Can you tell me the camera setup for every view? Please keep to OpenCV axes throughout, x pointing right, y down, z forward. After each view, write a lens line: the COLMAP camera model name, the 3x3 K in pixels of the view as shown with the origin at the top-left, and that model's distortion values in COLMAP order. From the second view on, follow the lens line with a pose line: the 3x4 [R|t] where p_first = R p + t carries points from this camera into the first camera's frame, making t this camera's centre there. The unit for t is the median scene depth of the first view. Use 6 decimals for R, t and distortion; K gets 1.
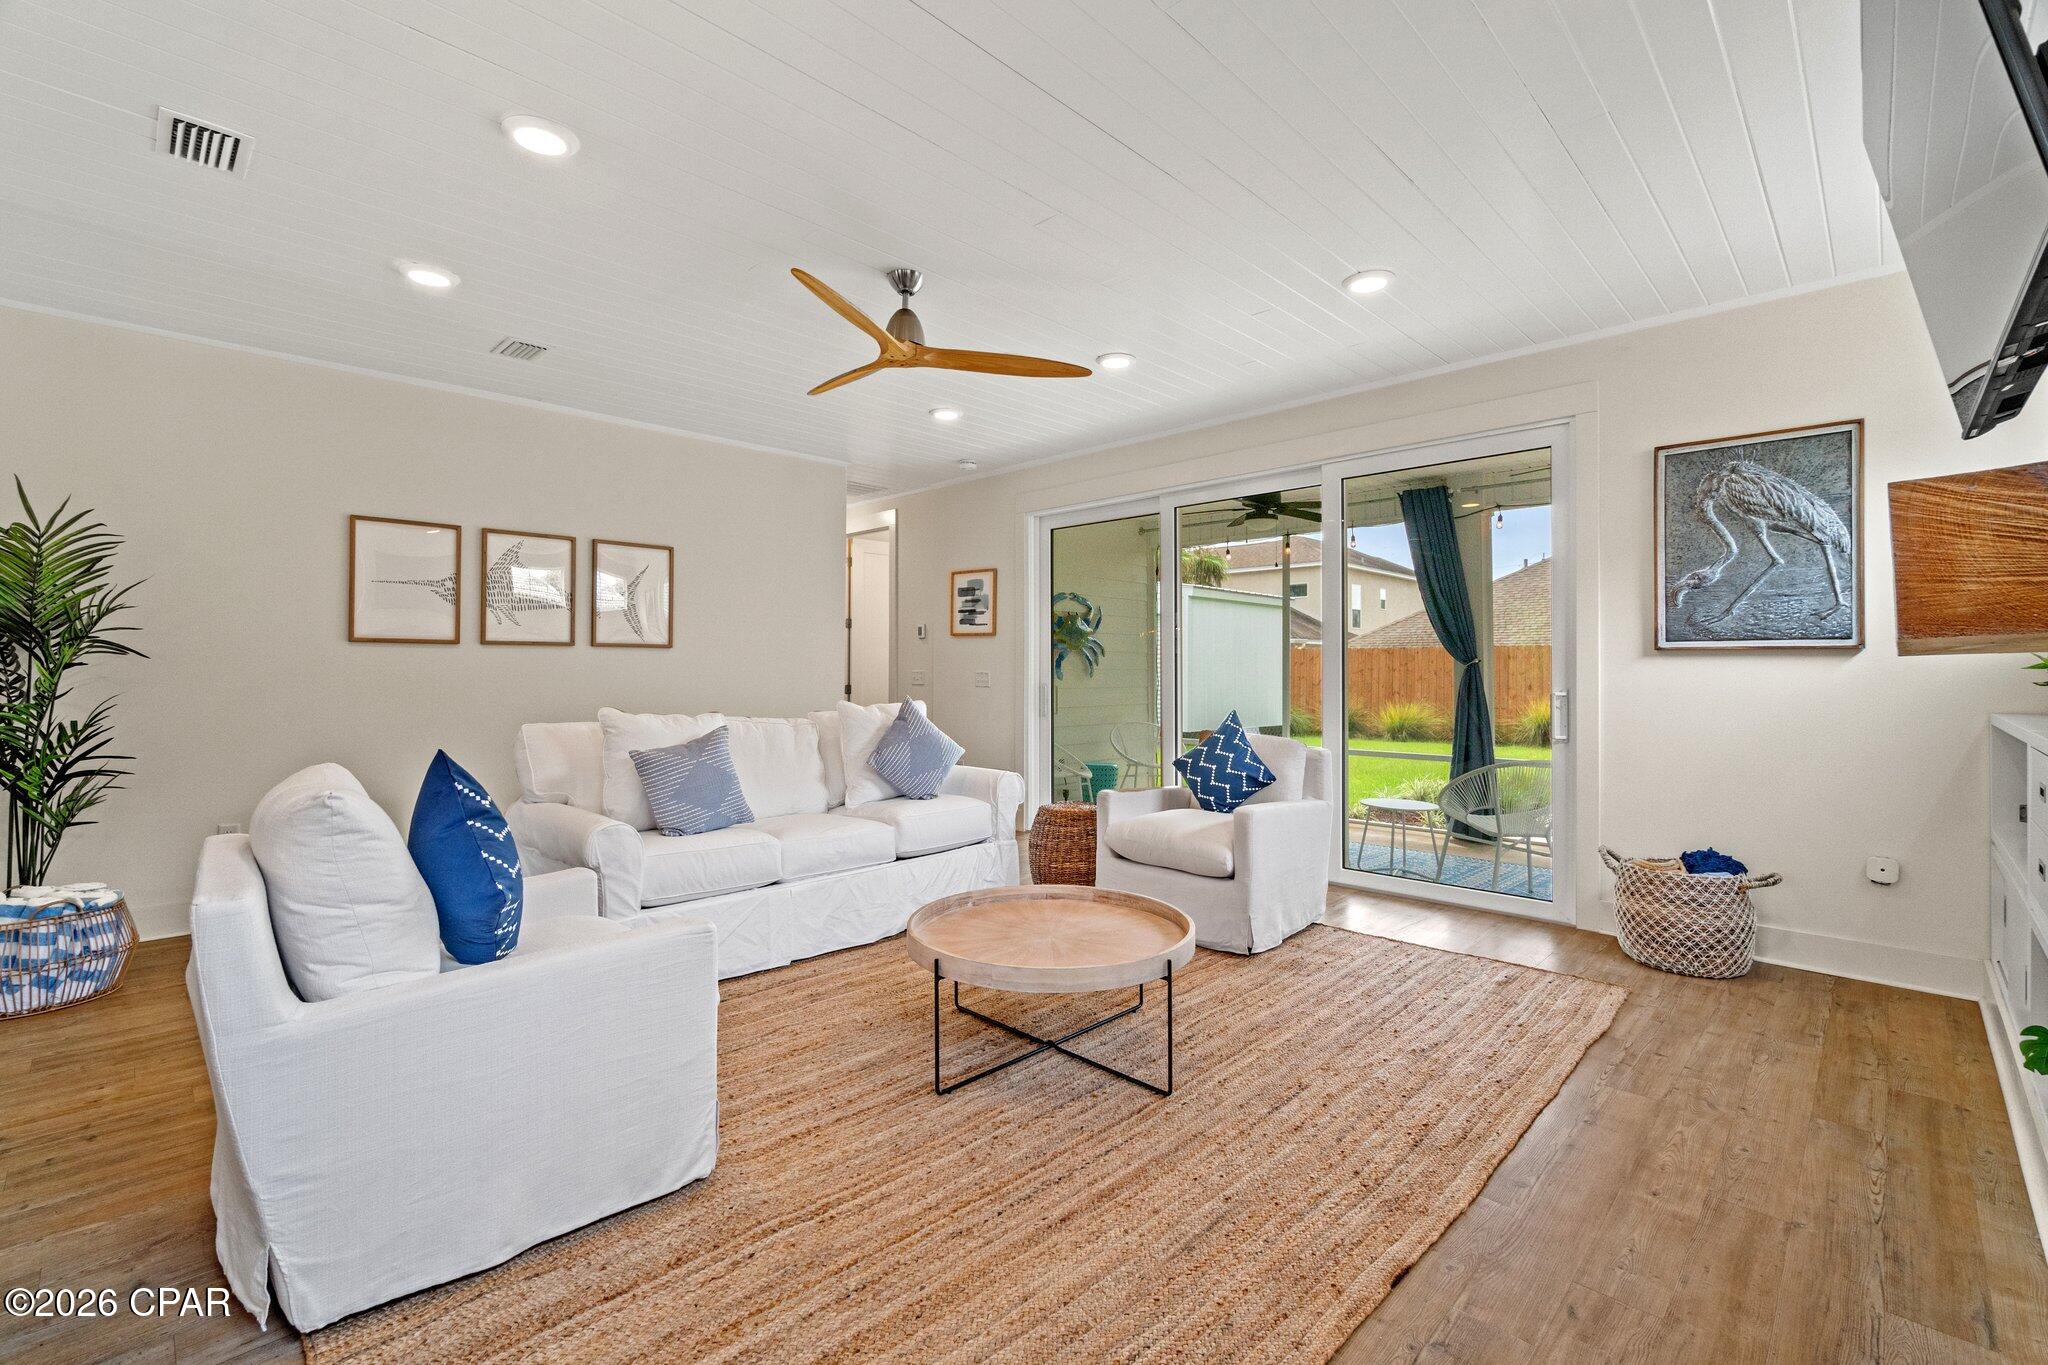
lens RADIAL K [[887.6, 0, 1031.5], [0, 887.6, 669.8], [0, 0, 1]] dist [-0.001572, -0.000062]
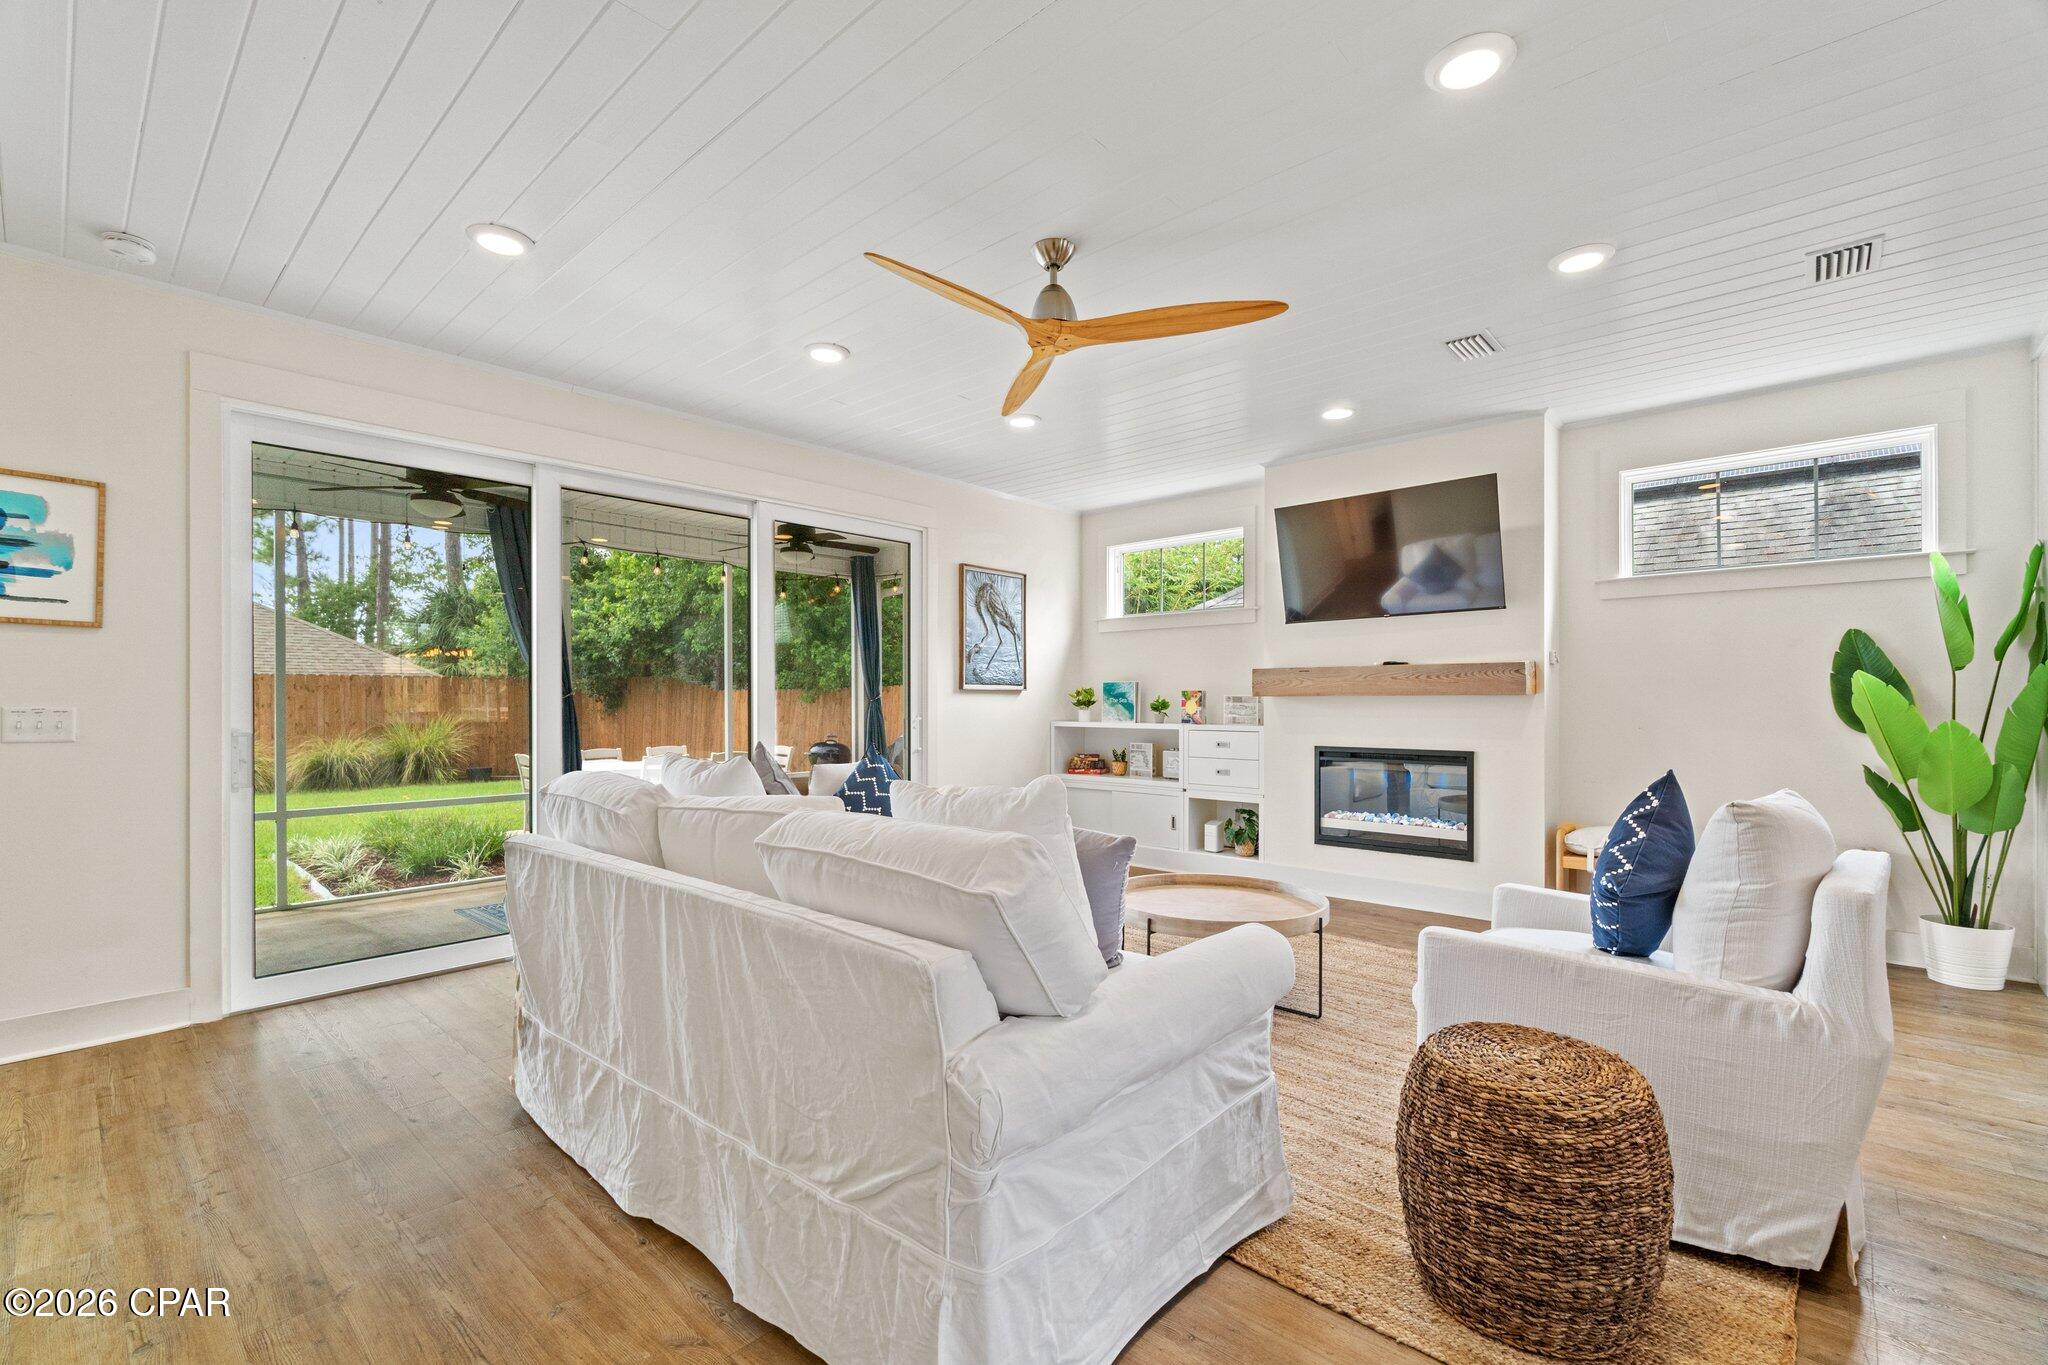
lens RADIAL K [[893.2, 0, 1030.9], [0, 893.2, 701.7], [0, 0, 1]] dist [-0.000954, -0.000064]
pose [[-0.042056, -0.004941, 0.999103, -0.909243], [-0.005008, 0.999976, 0.004735, -0.008279], [-0.999103, -0.004804, -0.042080, 0.923279]]
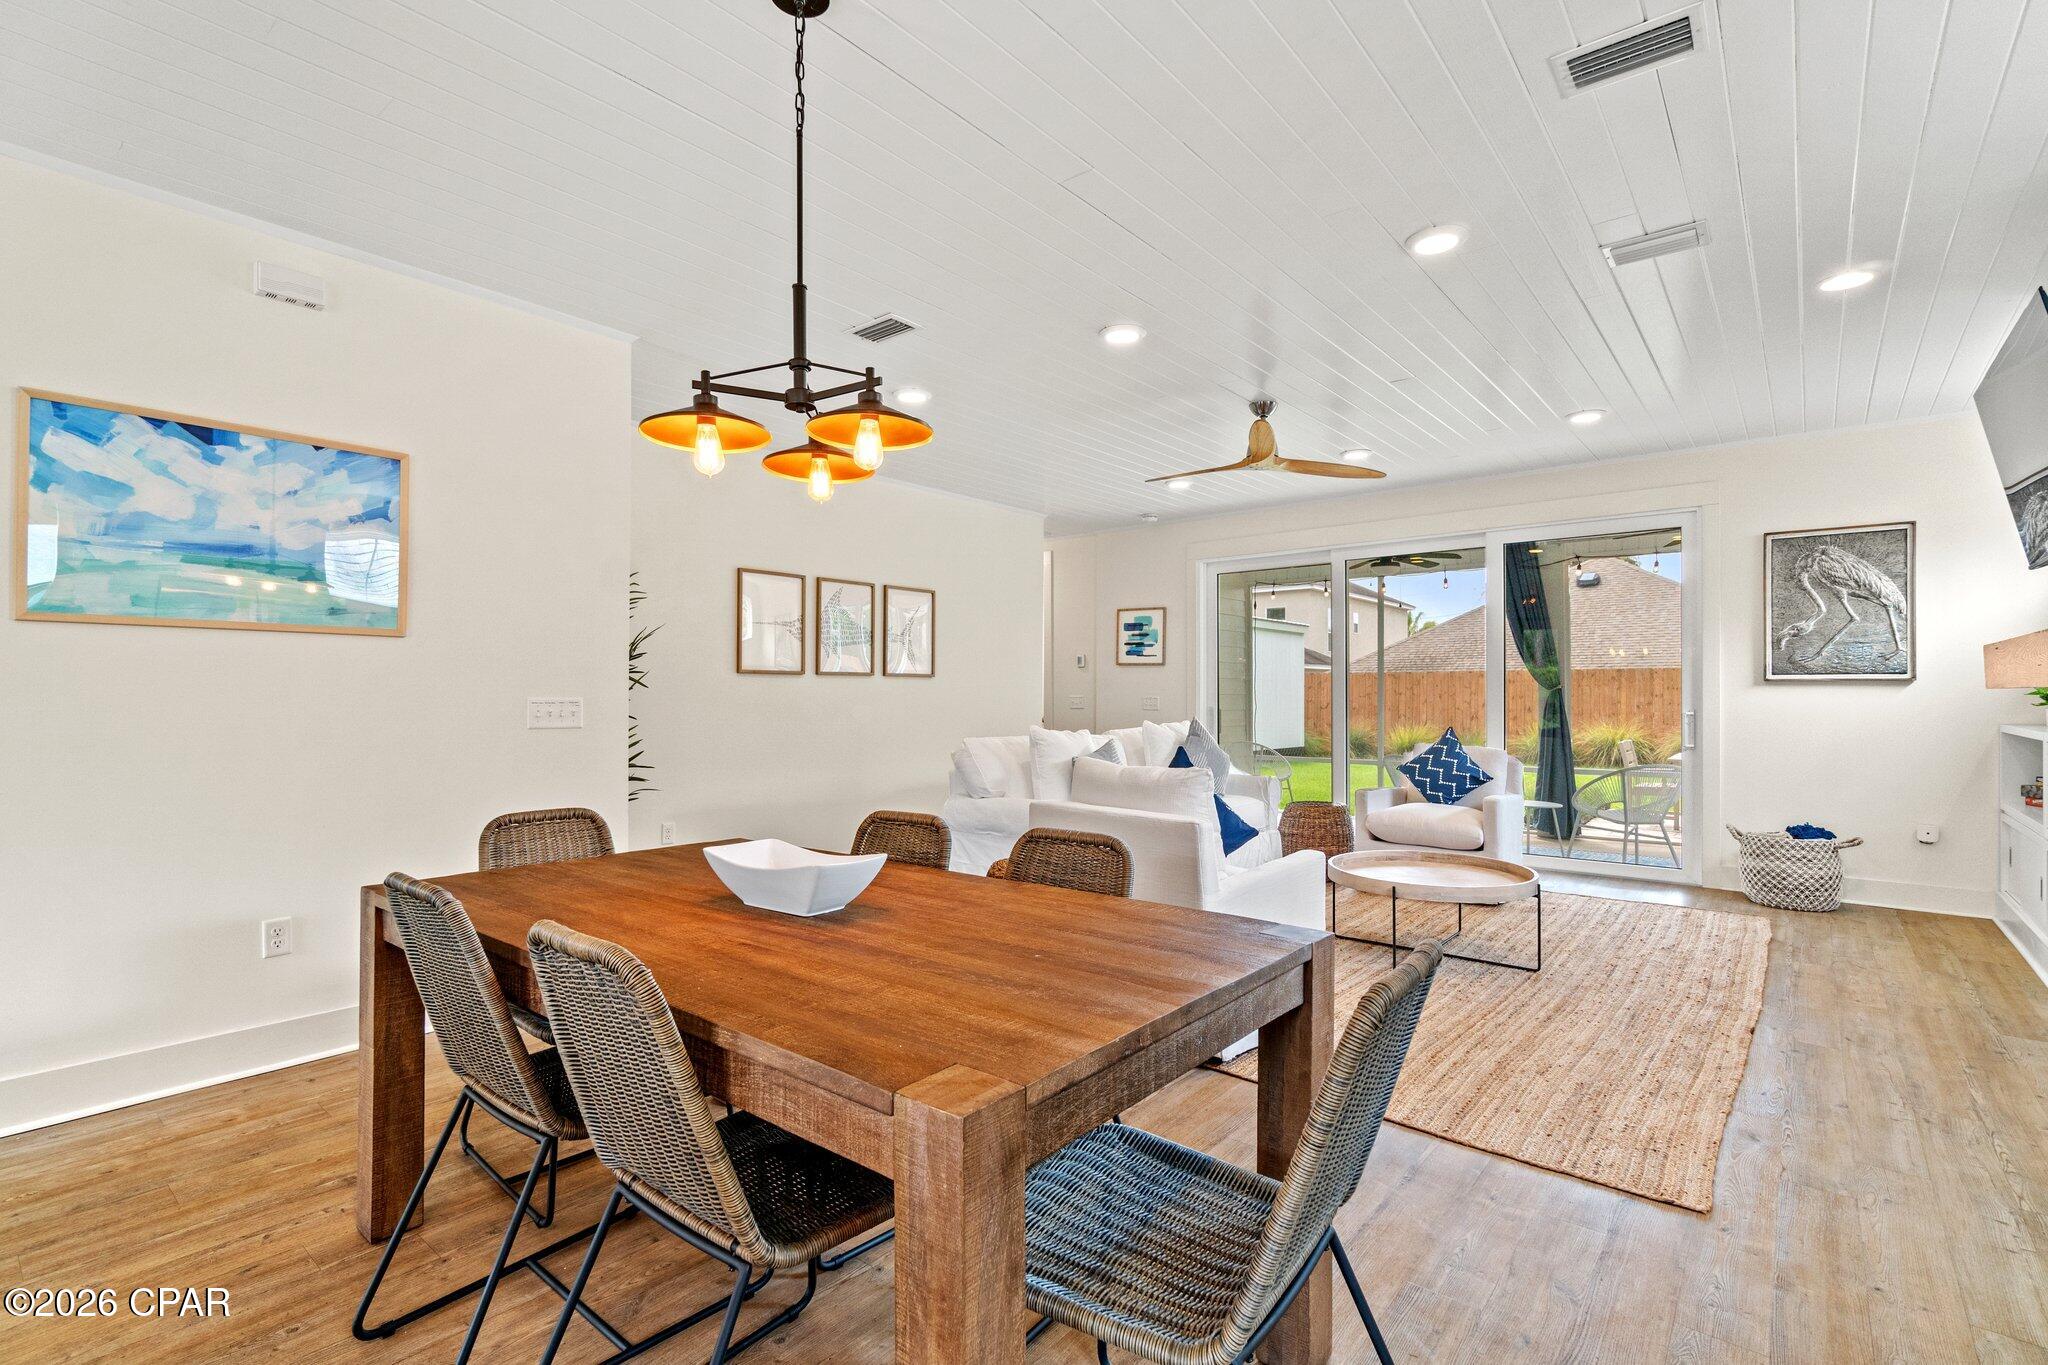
lens RADIAL K [[956.7, 0, 1024.5], [0, 956.7, 697.3], [0, 0, 1]] dist [0.000229, 0.000204]
pose [[0.996109, -0.001754, 0.088107, -0.572521], [0.001392, 0.999990, 0.004163, -0.004658], [-0.088114, -0.004024, 0.996102, -0.377727]]
